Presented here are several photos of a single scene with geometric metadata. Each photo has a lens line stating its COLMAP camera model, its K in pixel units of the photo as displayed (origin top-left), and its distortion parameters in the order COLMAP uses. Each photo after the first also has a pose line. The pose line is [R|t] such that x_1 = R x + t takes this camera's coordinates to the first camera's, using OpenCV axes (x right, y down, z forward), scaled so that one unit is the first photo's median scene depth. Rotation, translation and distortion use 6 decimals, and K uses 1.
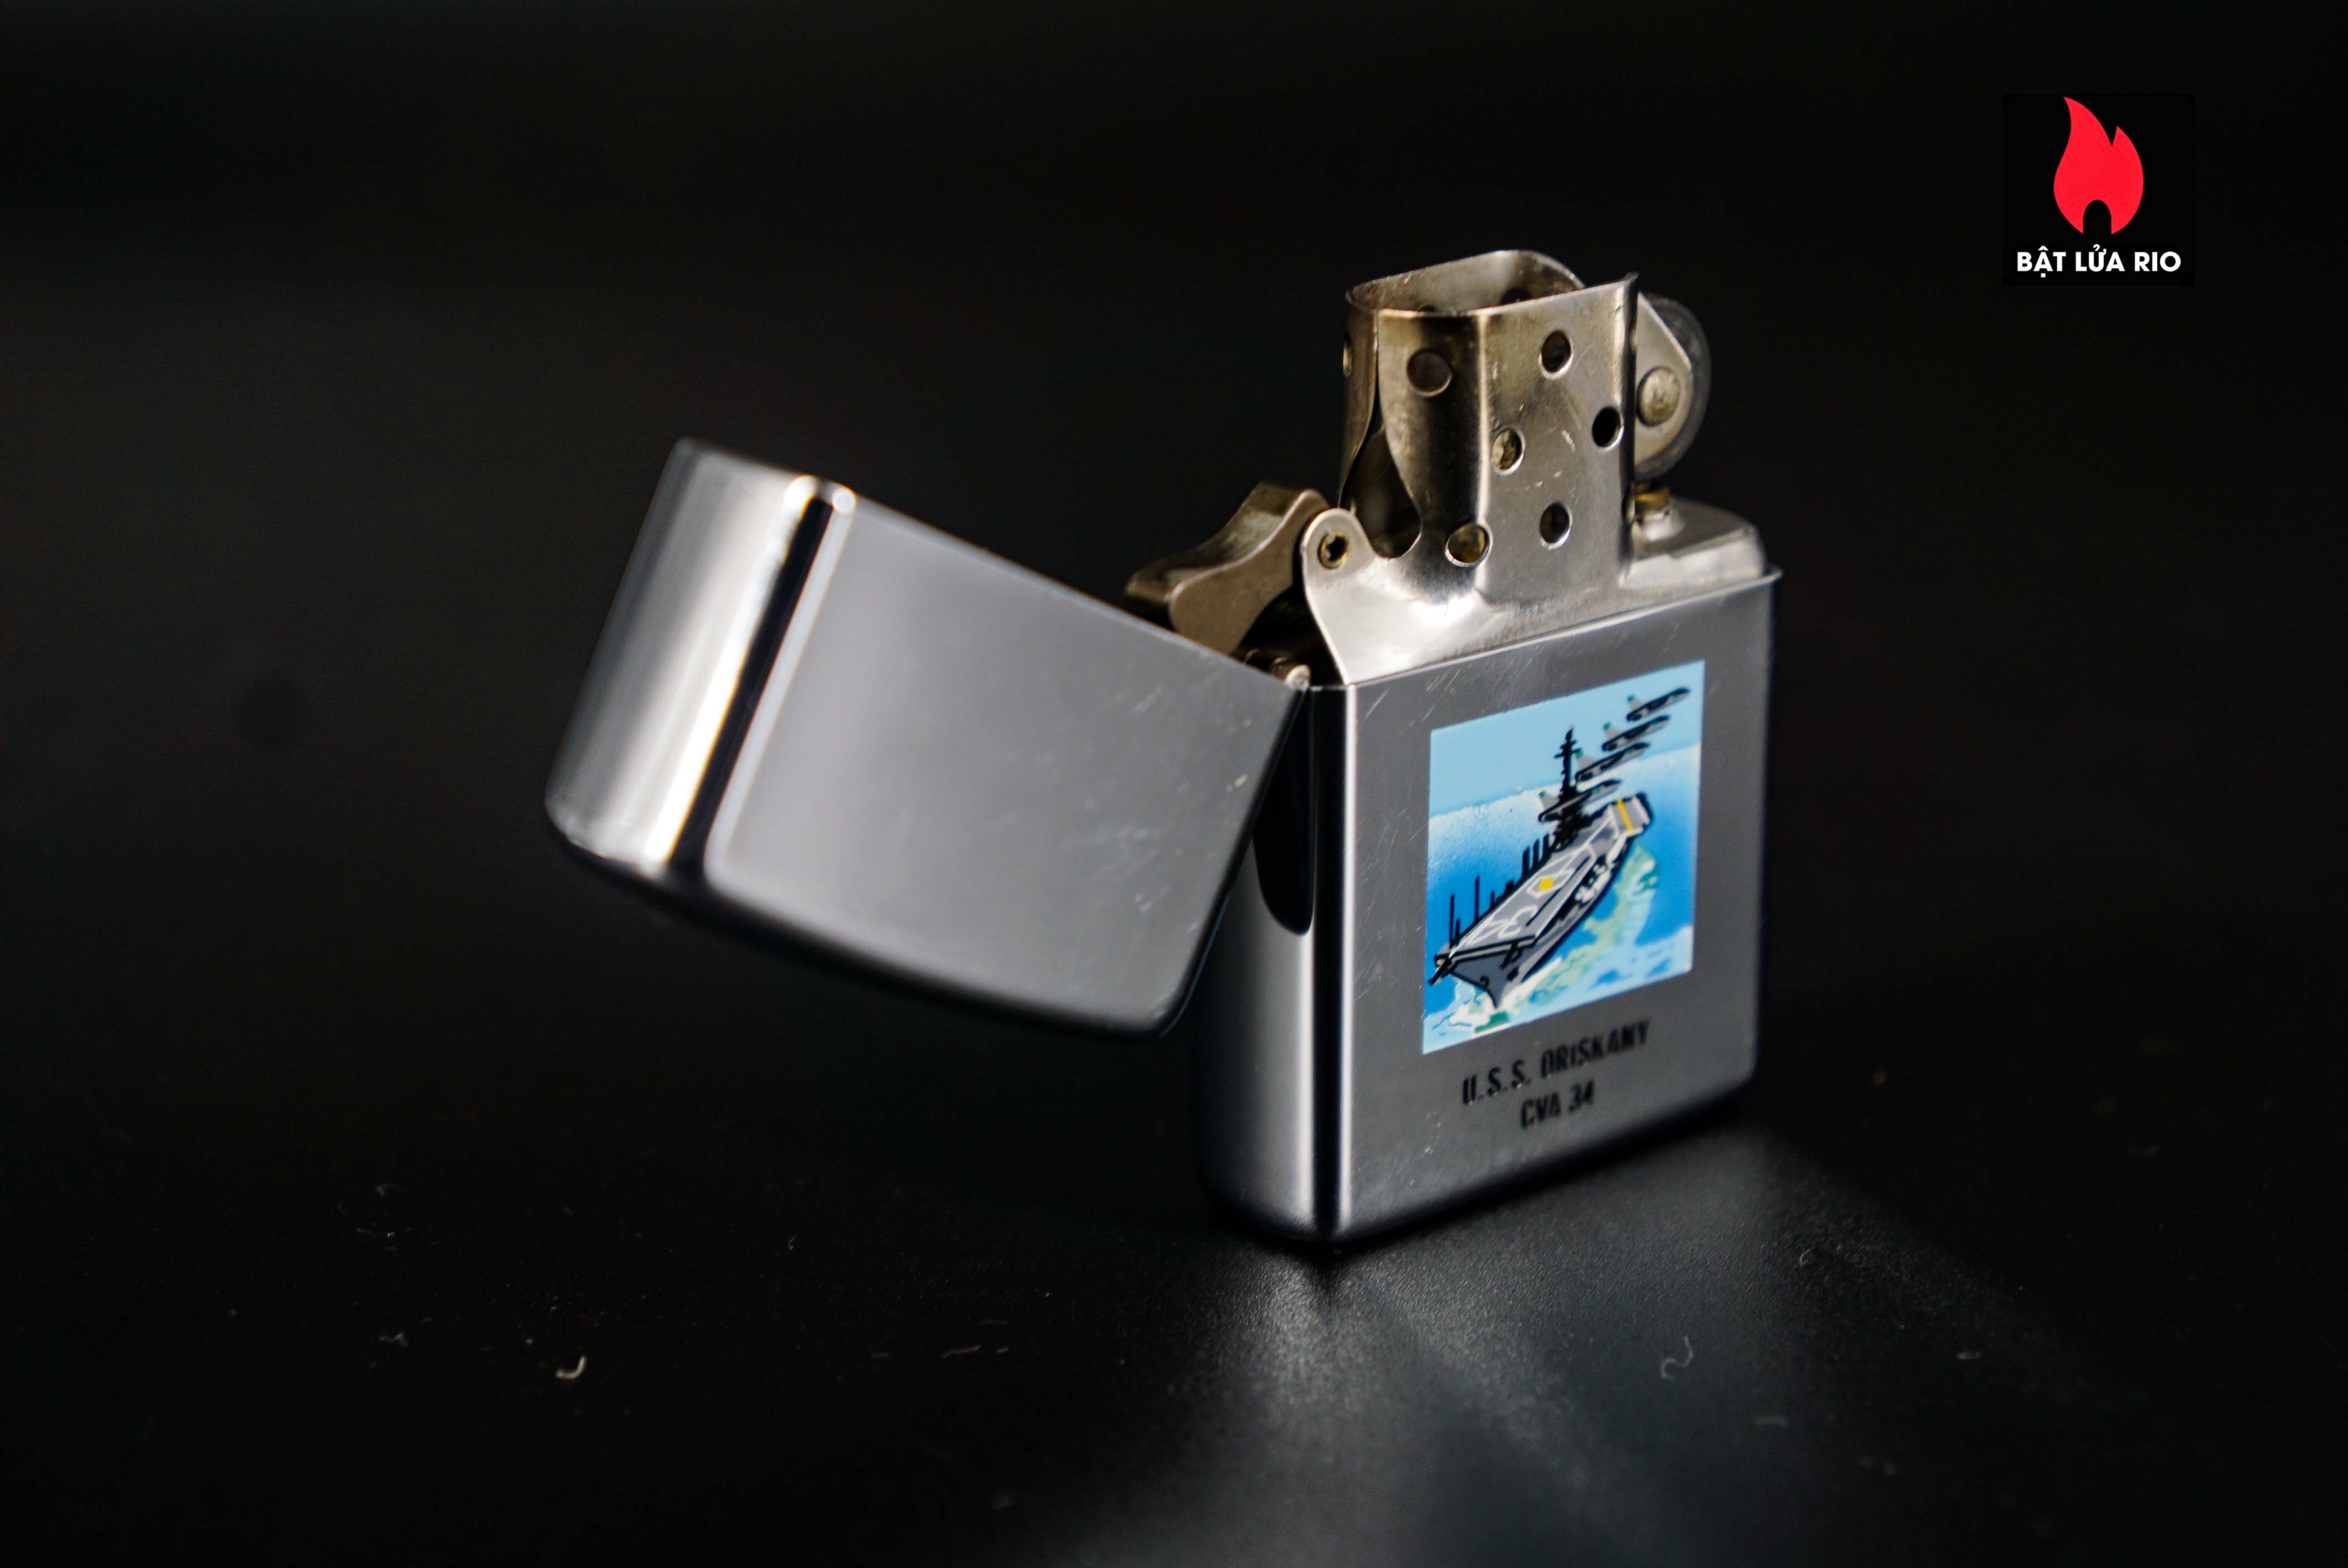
lens RADIAL K [[4265.4, 0, 1174.0], [0, 4265.4, 784.0], [0, 0, 1]] dist [0.072526, 0.043408]
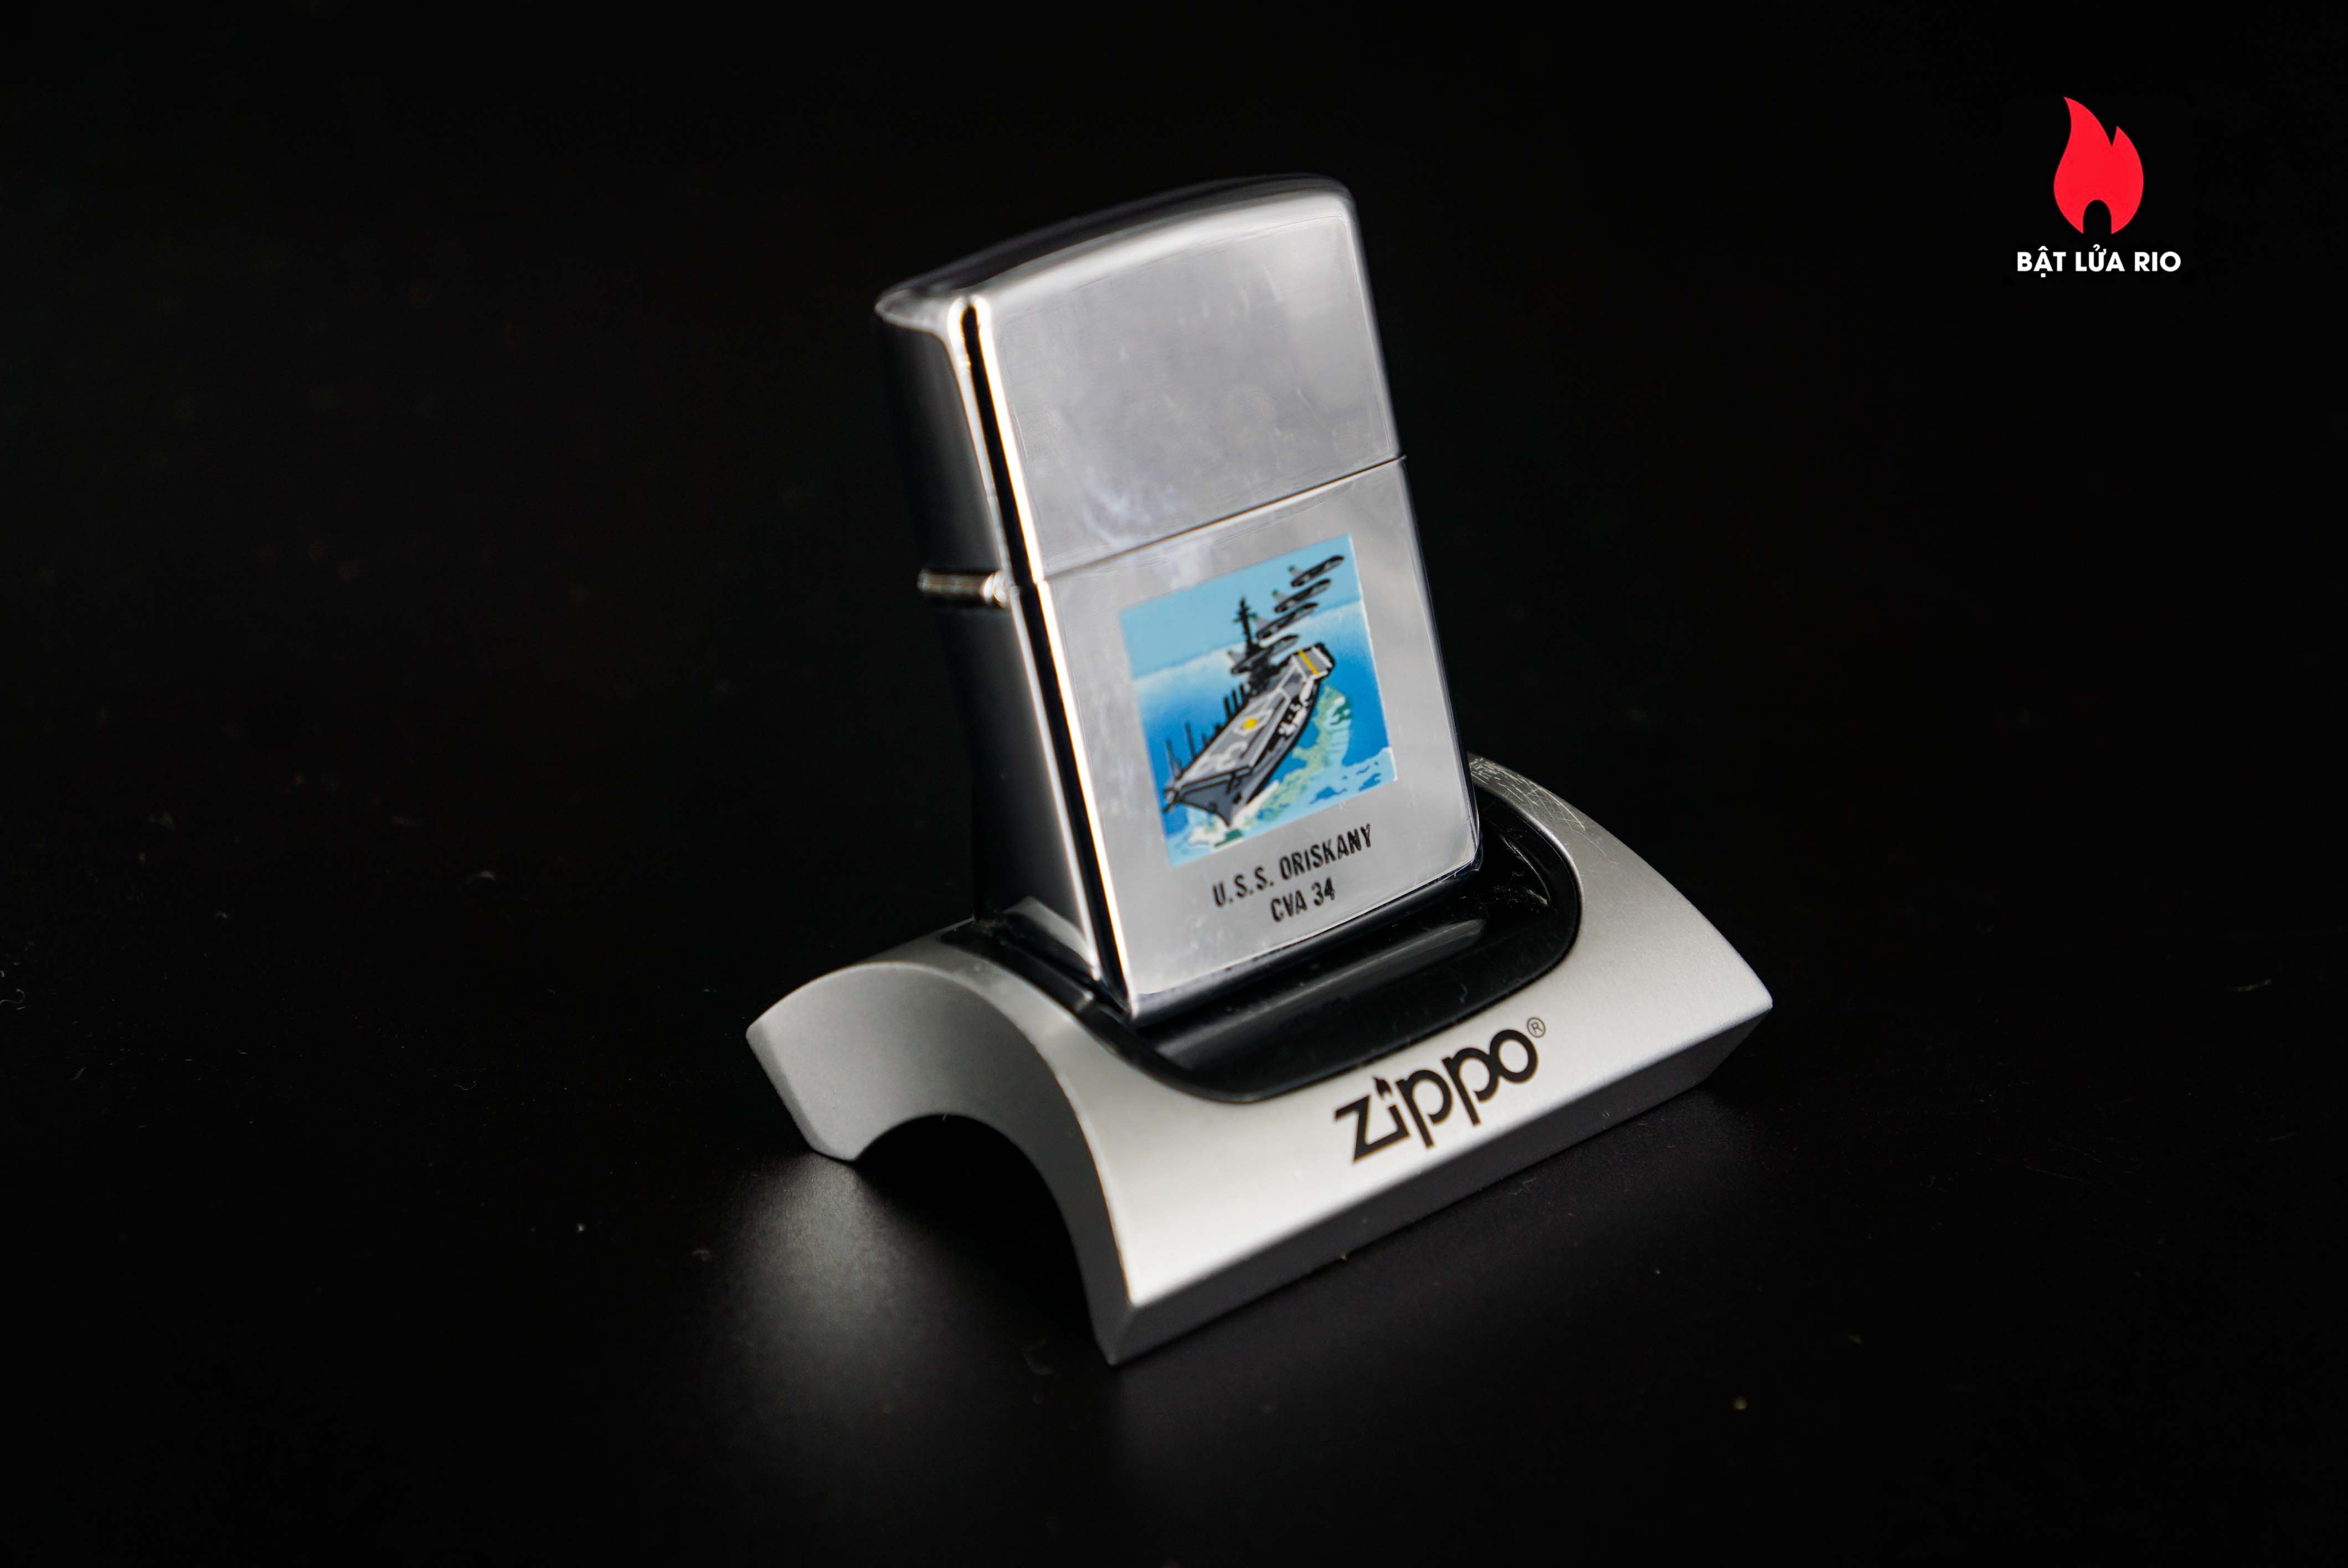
lens RADIAL K [[4265.4, 0, 1174.0], [0, 4265.4, 784.0], [0, 0, 1]] dist [0.072526, 0.043408]
pose [[0.979371, -0.182837, -0.086043, 0.169923], [0.175903, 0.980961, -0.082306, 0.140570], [0.099454, 0.065473, 0.992886, -0.256265]]
